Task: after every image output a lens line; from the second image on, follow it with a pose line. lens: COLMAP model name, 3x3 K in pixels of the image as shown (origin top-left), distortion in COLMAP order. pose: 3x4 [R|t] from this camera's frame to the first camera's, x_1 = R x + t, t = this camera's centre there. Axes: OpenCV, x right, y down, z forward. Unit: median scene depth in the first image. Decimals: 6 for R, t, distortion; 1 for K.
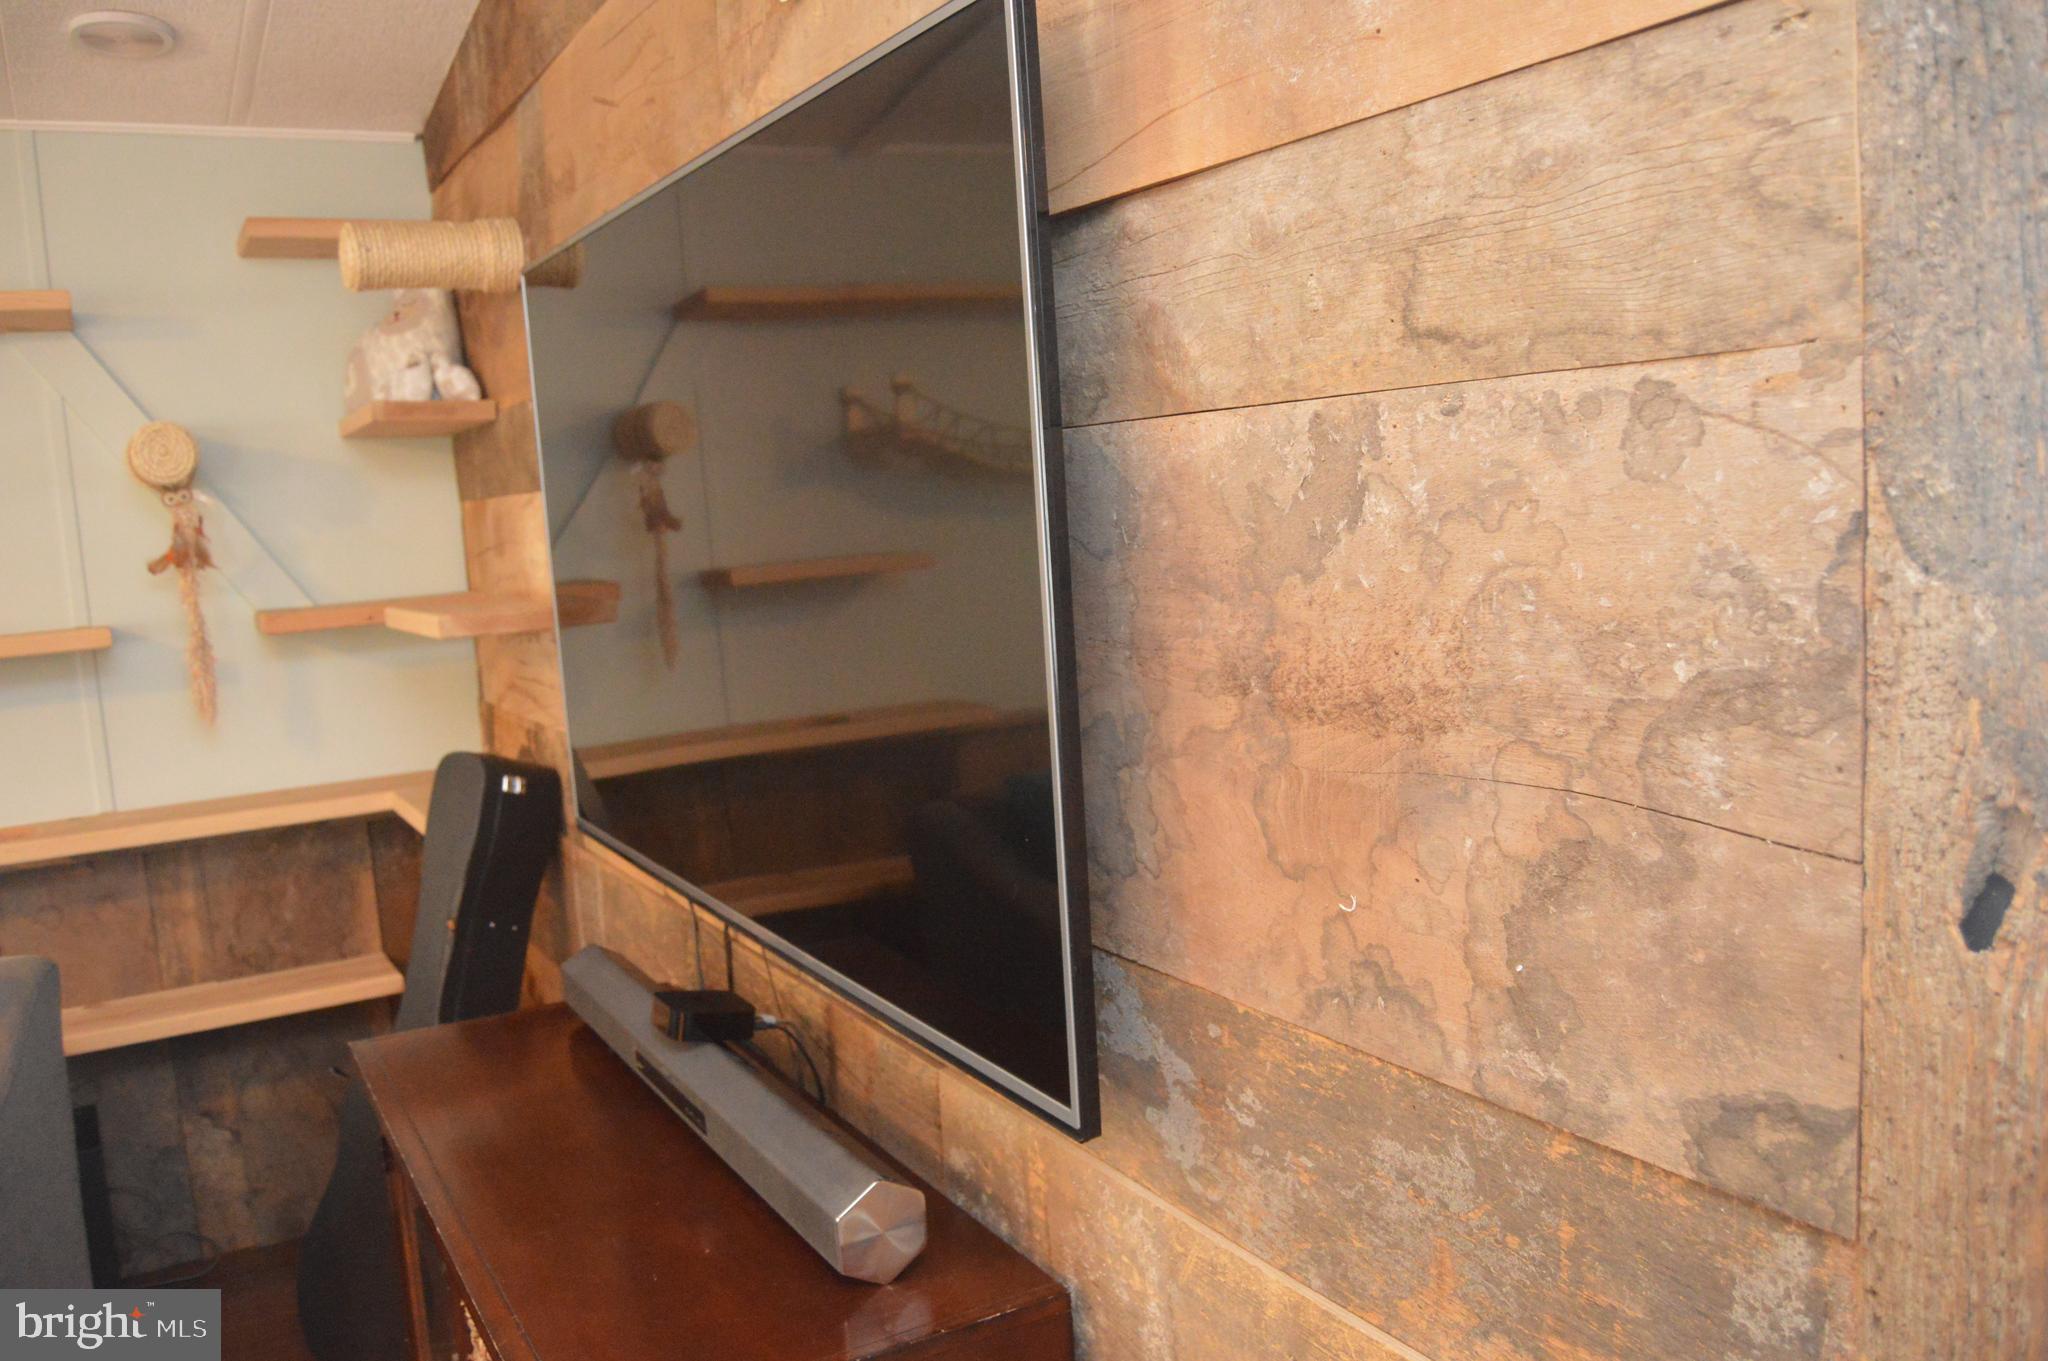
lens RADIAL K [[1628.2, 0, 1009.0], [0, 1628.2, 683.8], [0, 0, 1]] dist [-0.090495, 0.034907]
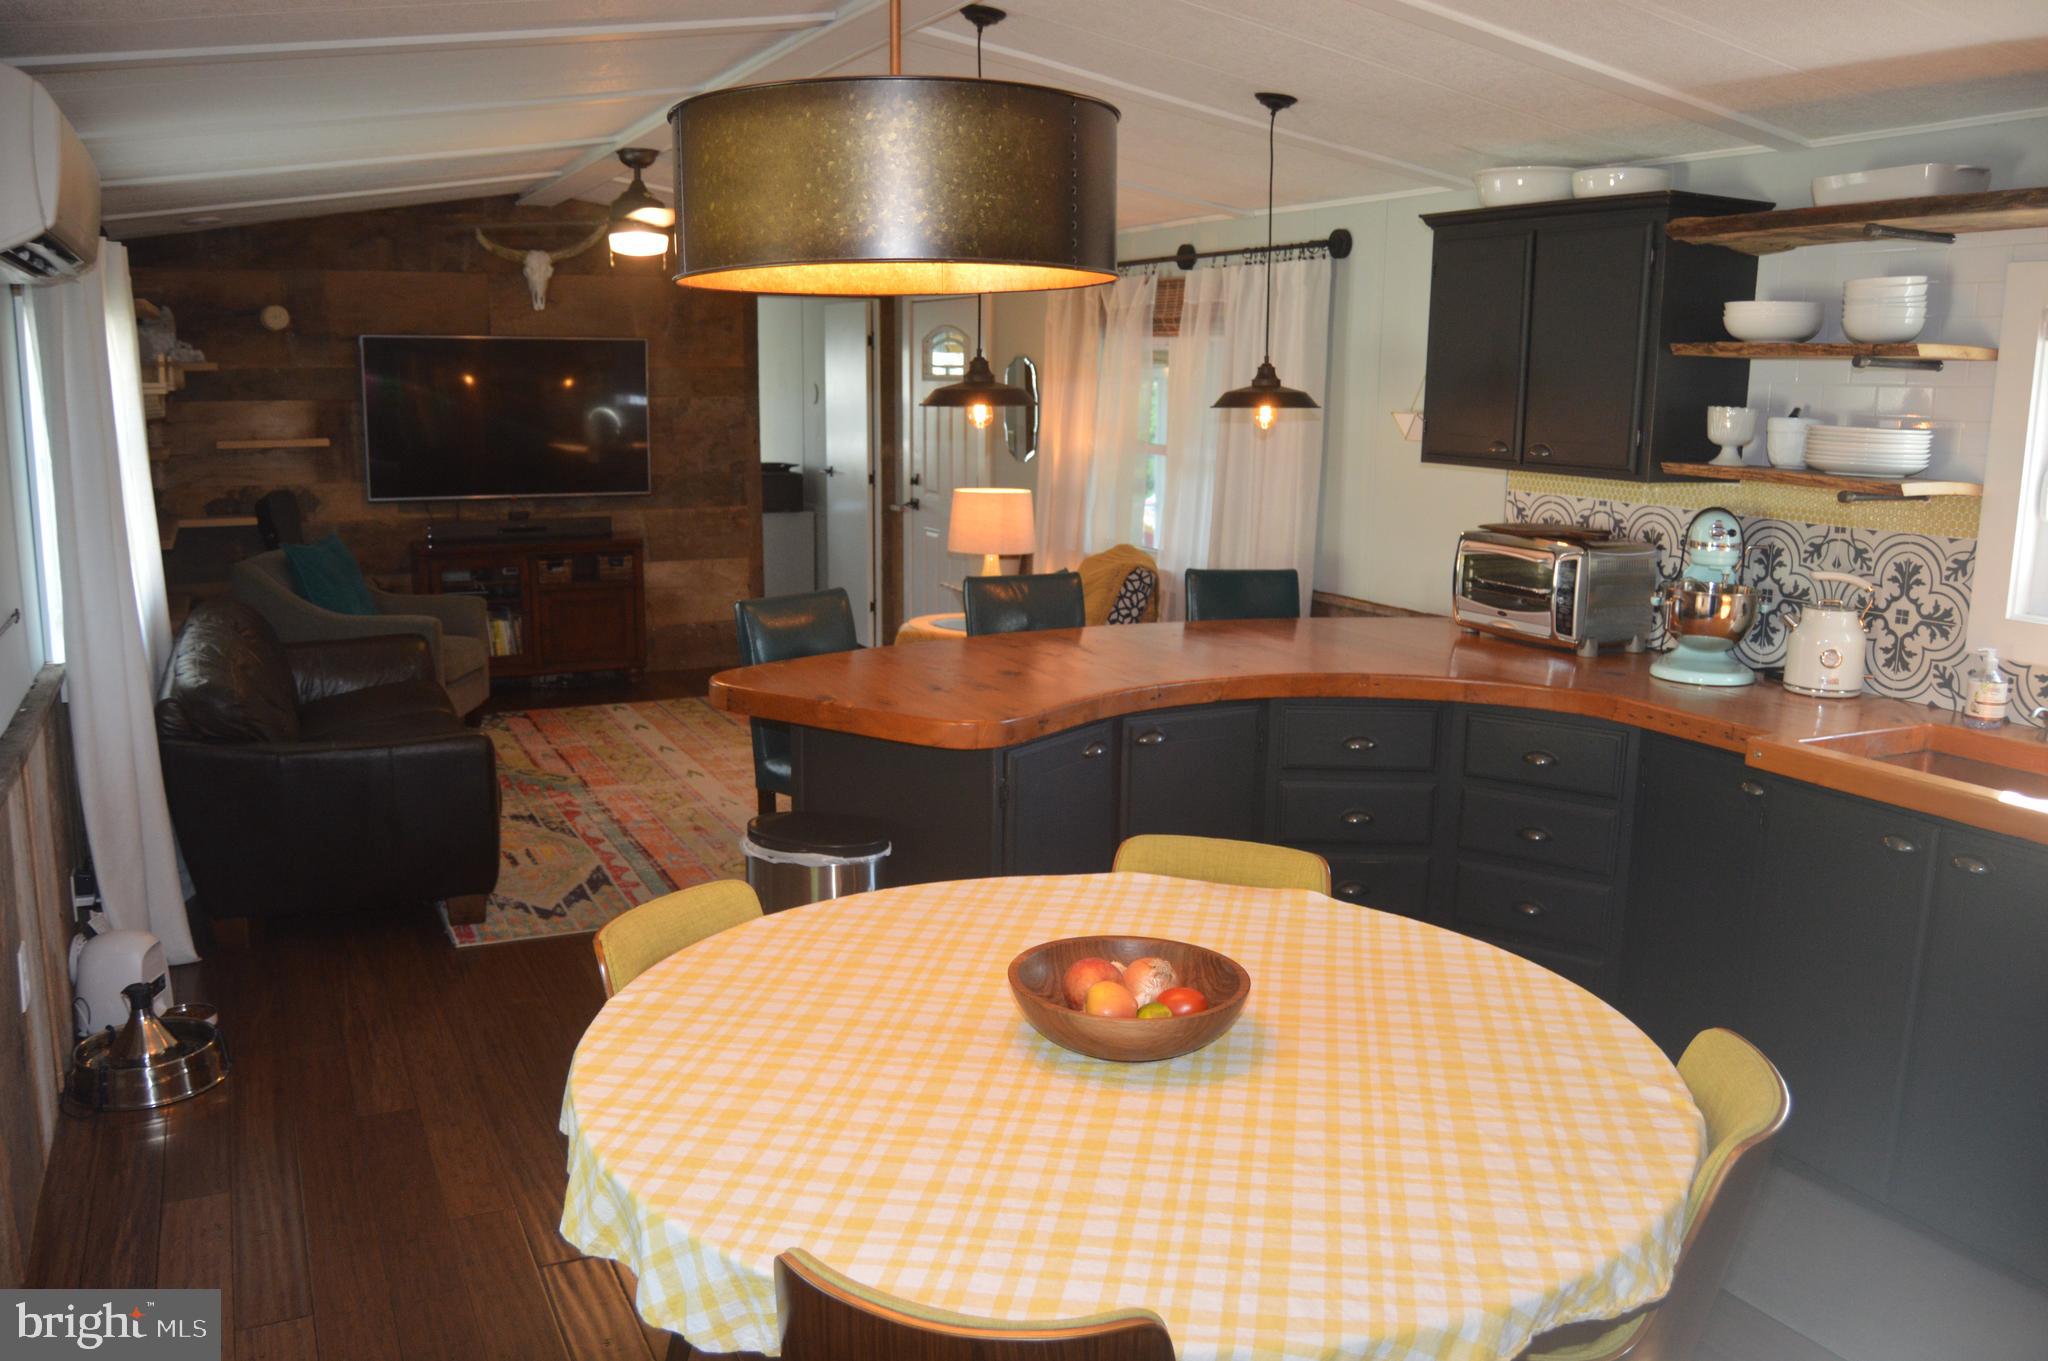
lens RADIAL K [[1628.2, 0, 1029.1], [0, 1628.2, 687.1], [0, 0, 1]] dist [-0.090495, 0.034907]
pose [[0.055890, -0.123907, 0.990719, -7.491878], [0.111519, 0.986835, 0.117131, 0.489856], [-0.992189, 0.103938, 0.068972, -1.151159]]
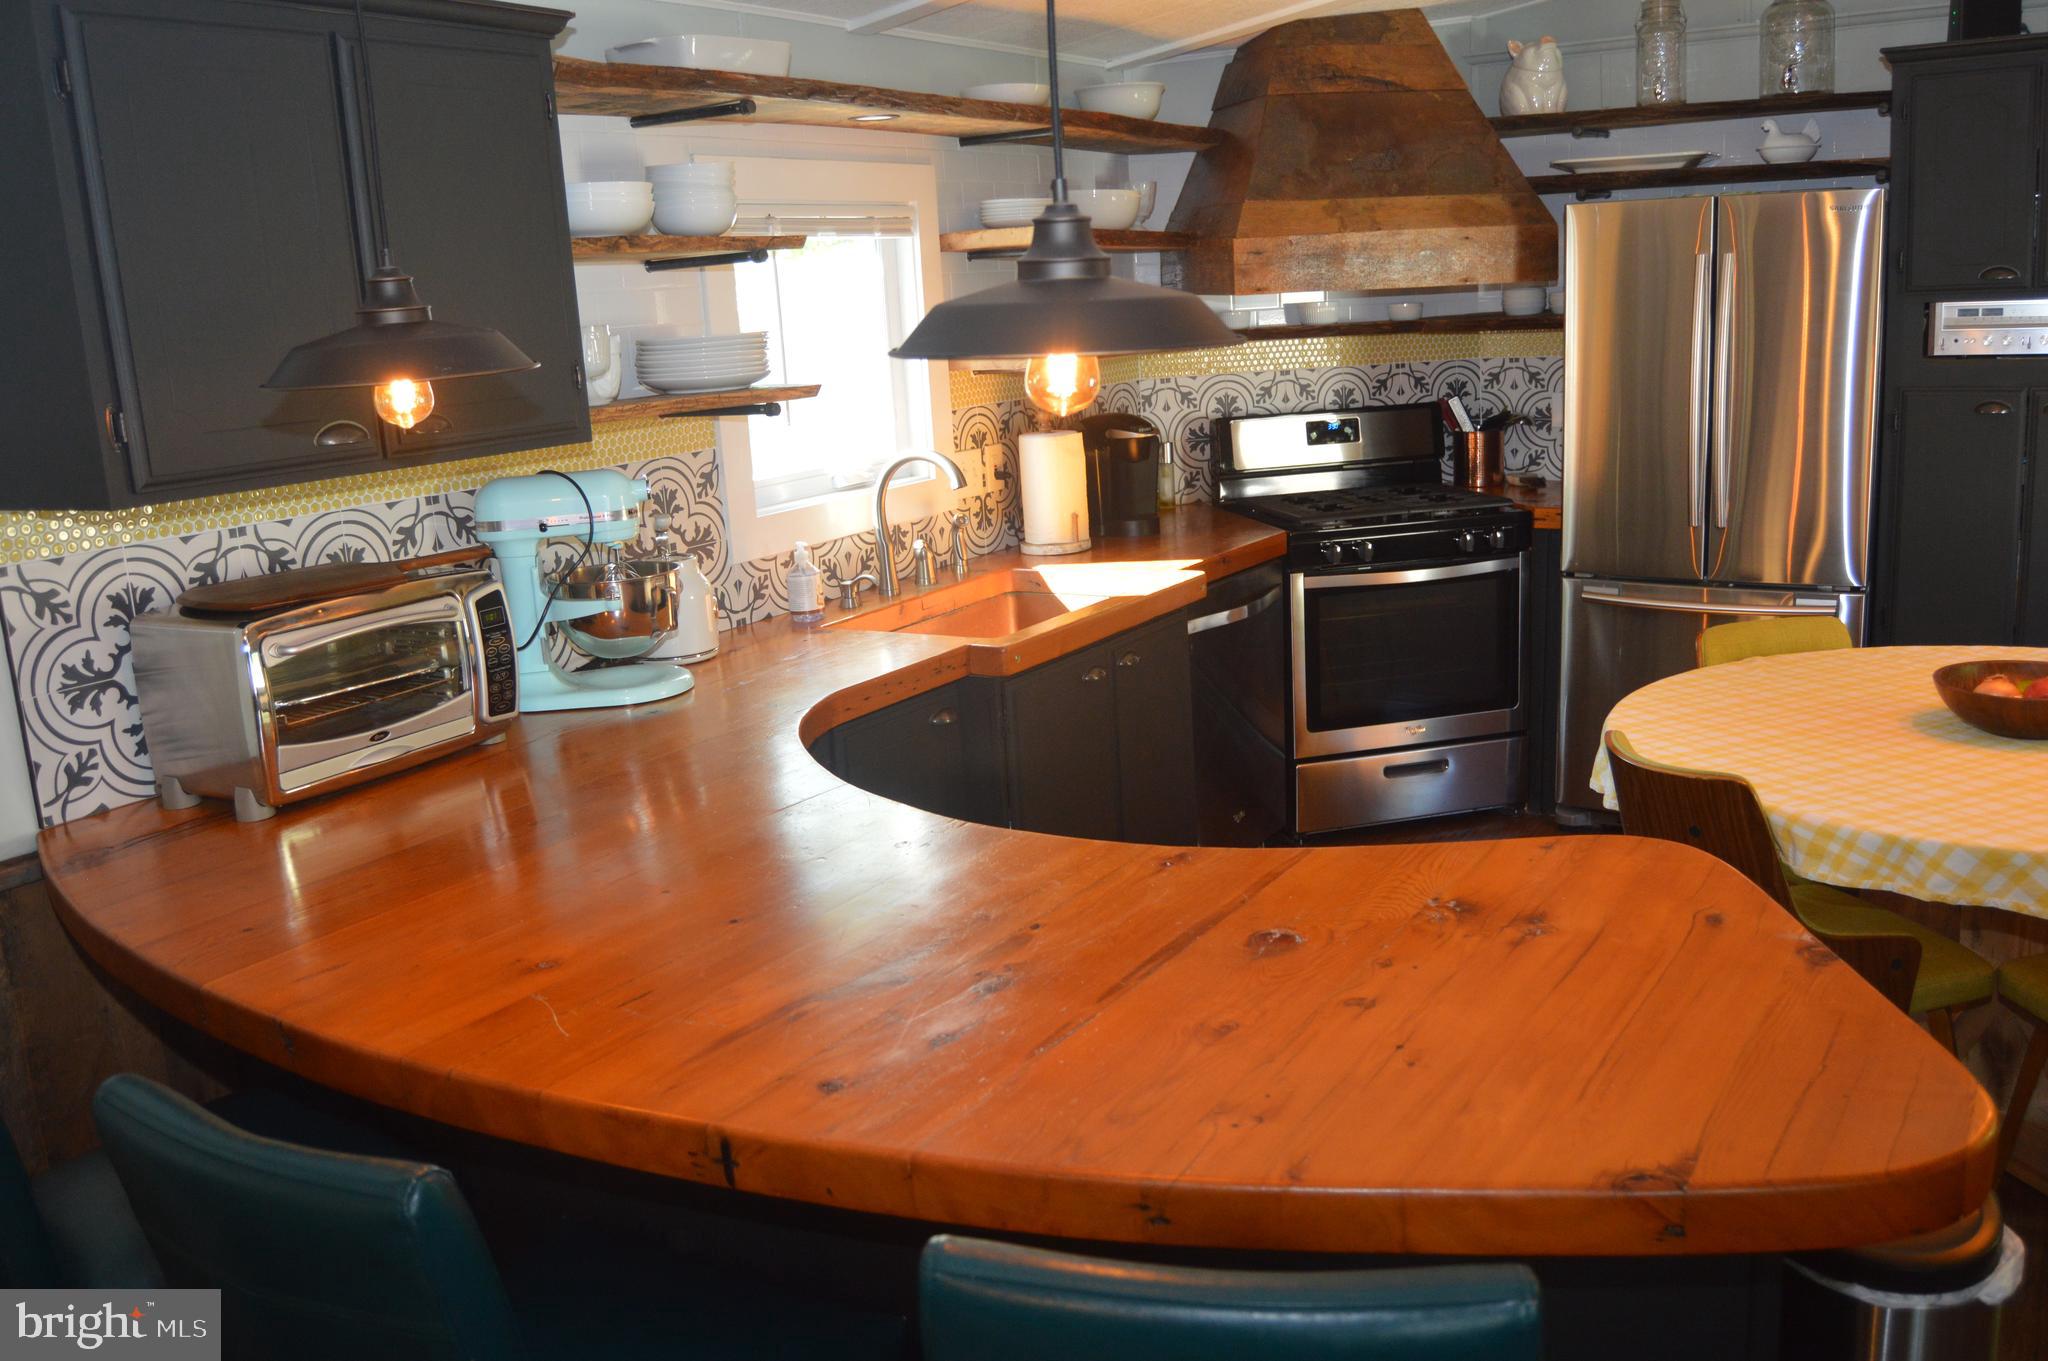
lens RADIAL K [[1731.5, 0, 1026.9], [0, 1731.5, 664.8], [0, 0, 1]] dist [-0.076266, 0.015847]
pose [[-0.872434, 0.210793, -0.440936, -3.249563], [0.048086, 0.934850, 0.351771, 0.046574], [0.486360, 0.285695, -0.825732, 0.250906]]
